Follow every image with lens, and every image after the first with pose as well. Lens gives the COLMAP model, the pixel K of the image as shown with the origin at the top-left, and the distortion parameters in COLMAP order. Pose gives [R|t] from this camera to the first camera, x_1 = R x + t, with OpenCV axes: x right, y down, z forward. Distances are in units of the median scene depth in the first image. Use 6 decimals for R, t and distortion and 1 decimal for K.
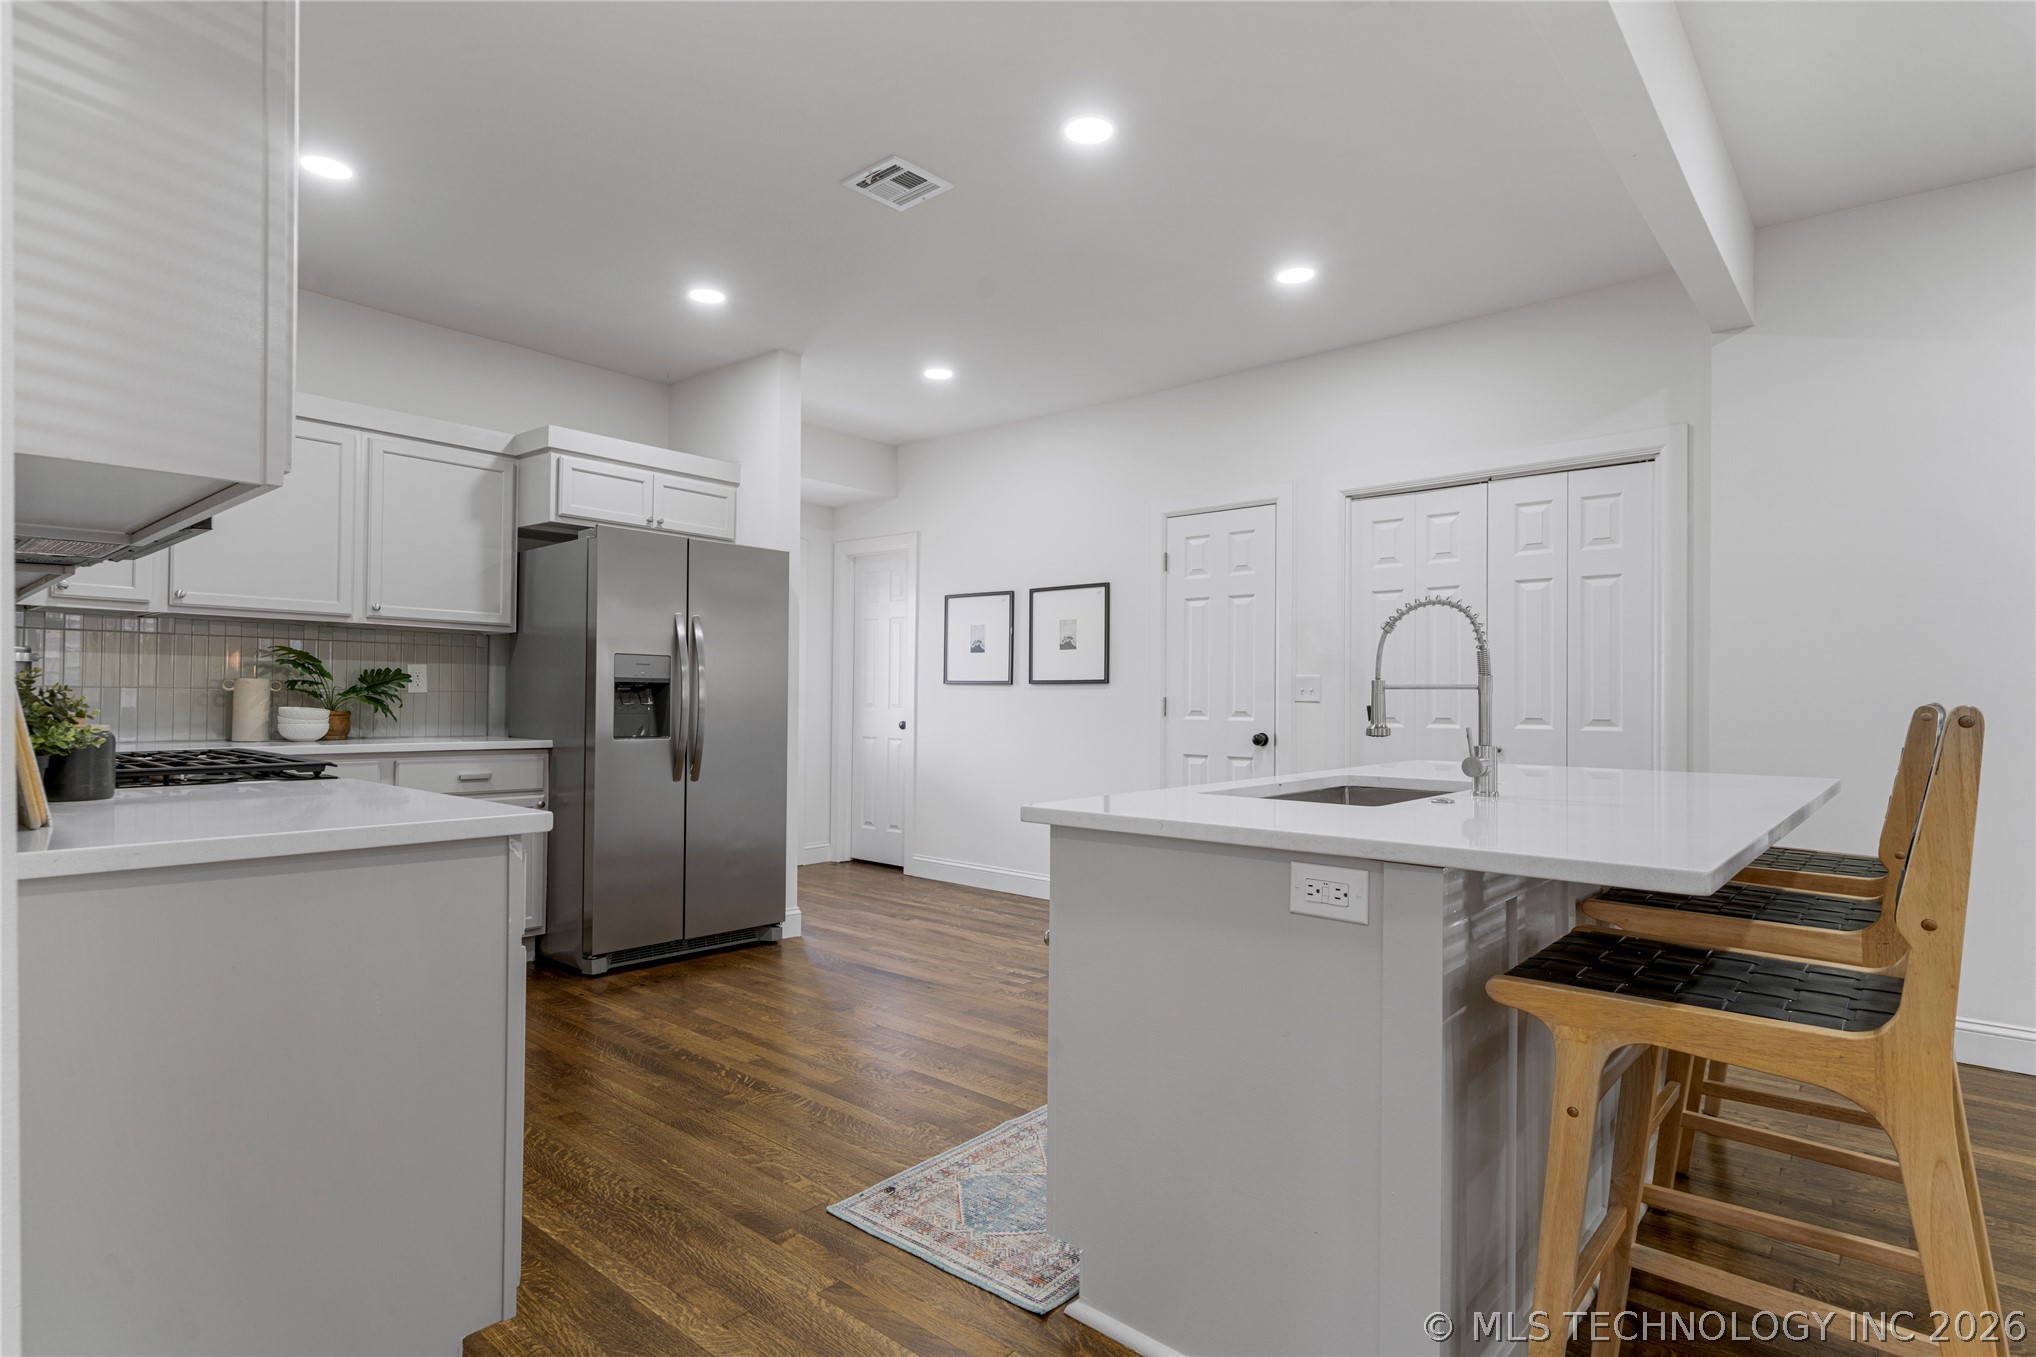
lens RADIAL K [[1055.8, 0, 1007.9], [0, 1055.8, 682.8], [0, 0, 1]] dist [0.005859, -0.001930]
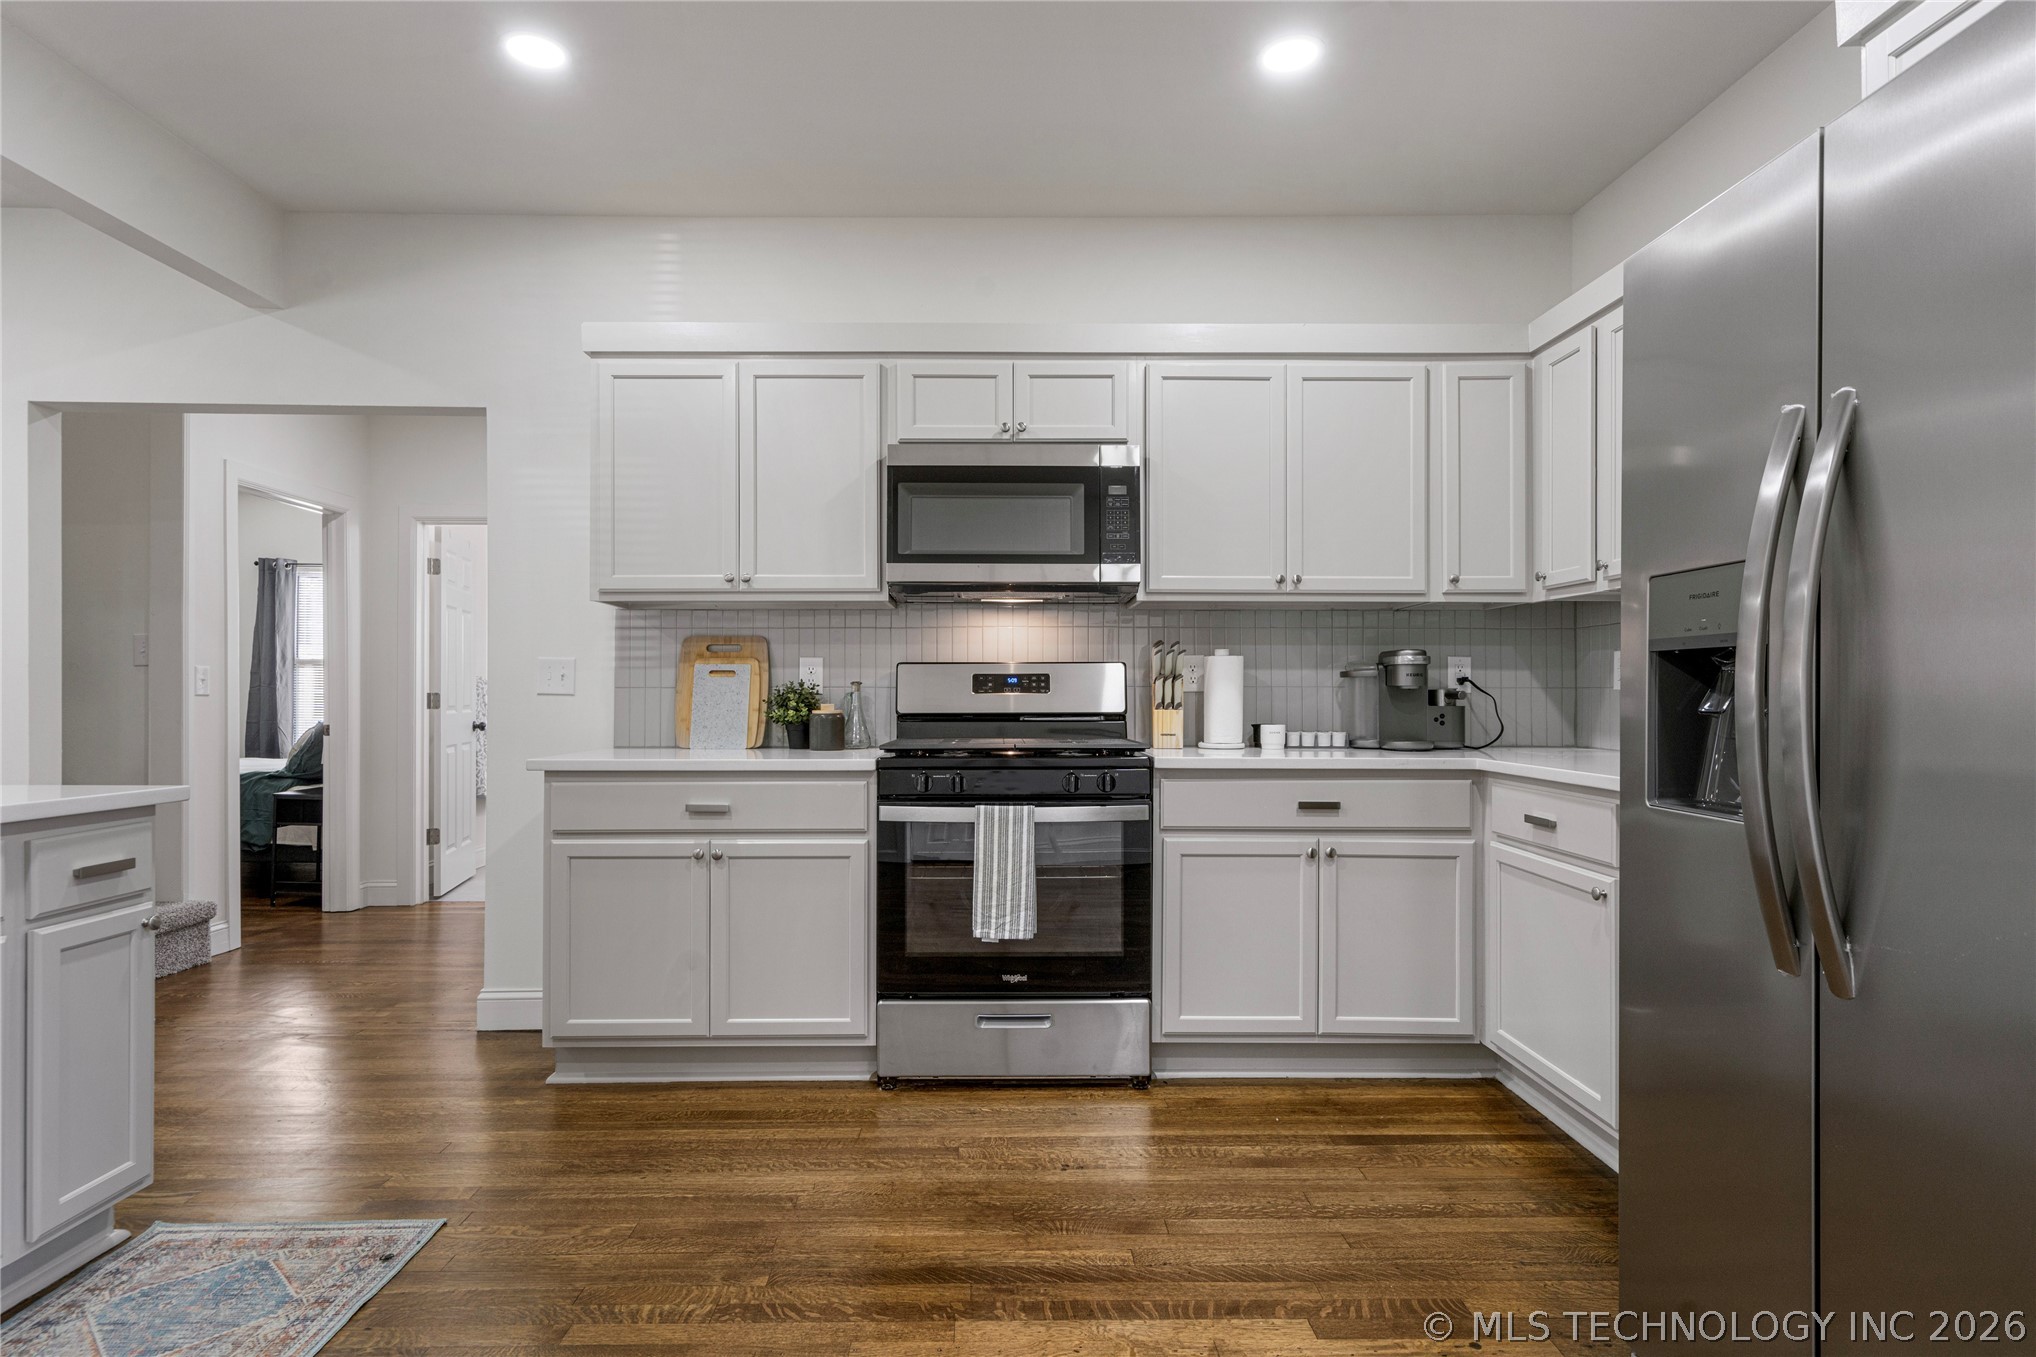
lens RADIAL K [[1055.8, 0, 1002.7], [0, 1055.8, 688.9], [0, 0, 1]] dist [0.005859, -0.001930]
pose [[-0.747857, -0.010355, -0.663780, 0.050120], [0.002352, 0.999831, -0.018247, 0.016856], [0.663856, -0.015208, -0.747706, 1.083604]]
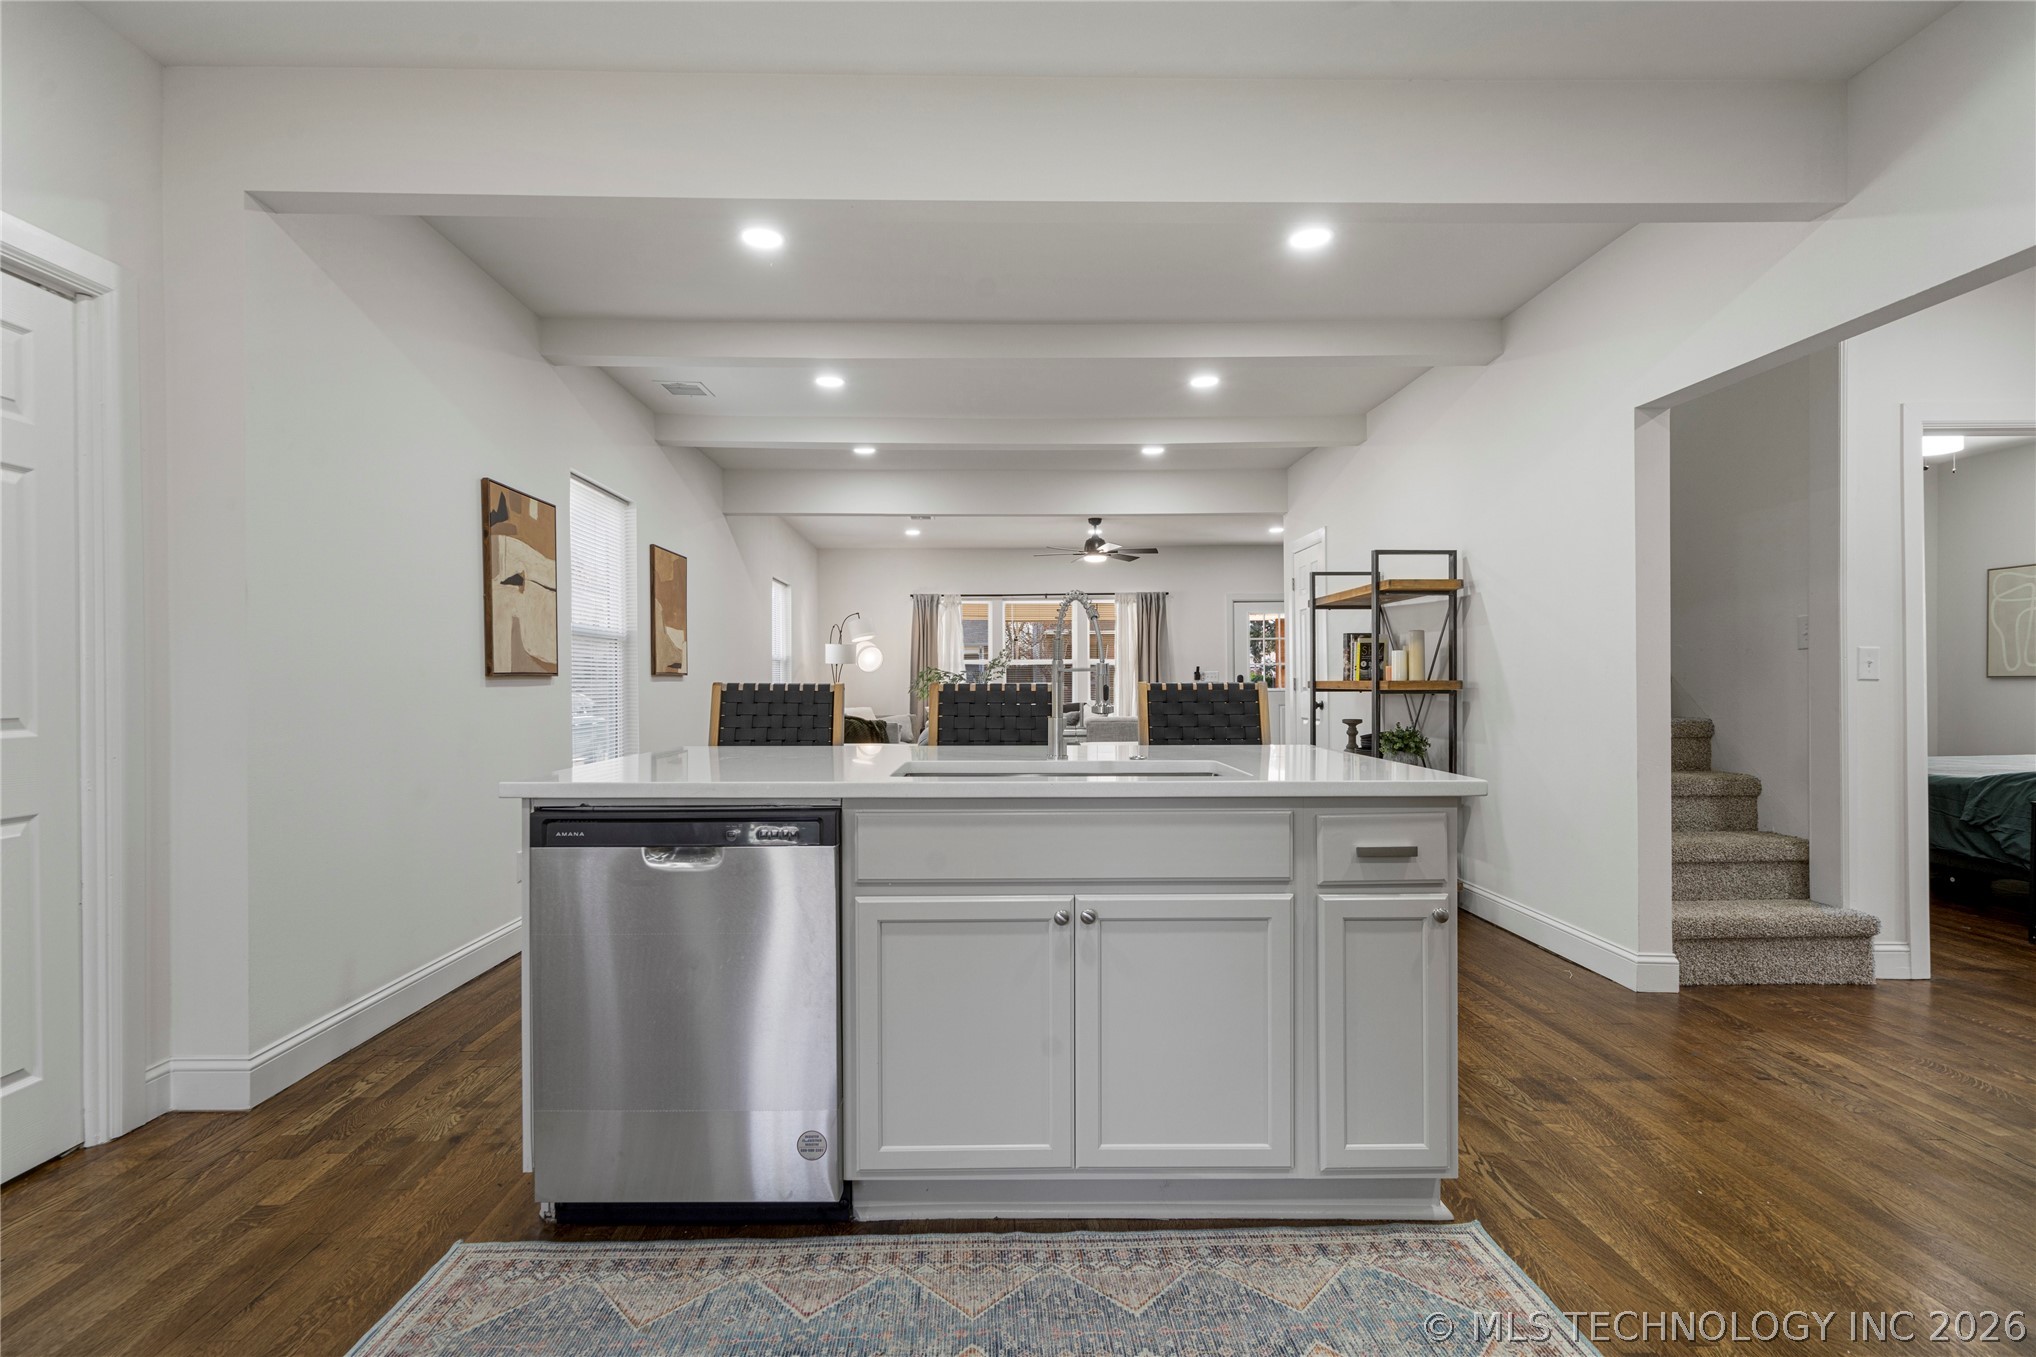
lens RADIAL K [[971.4, 0, 999.9], [0, 971.4, 689.5], [0, 0, 1]] dist [-0.000377, 0.003088]
pose [[-0.672188, -0.006327, 0.740353, -0.170677], [-0.005060, 0.999979, 0.003951, 0.011045], [-0.740363, -0.001091, -0.672206, 0.907125]]
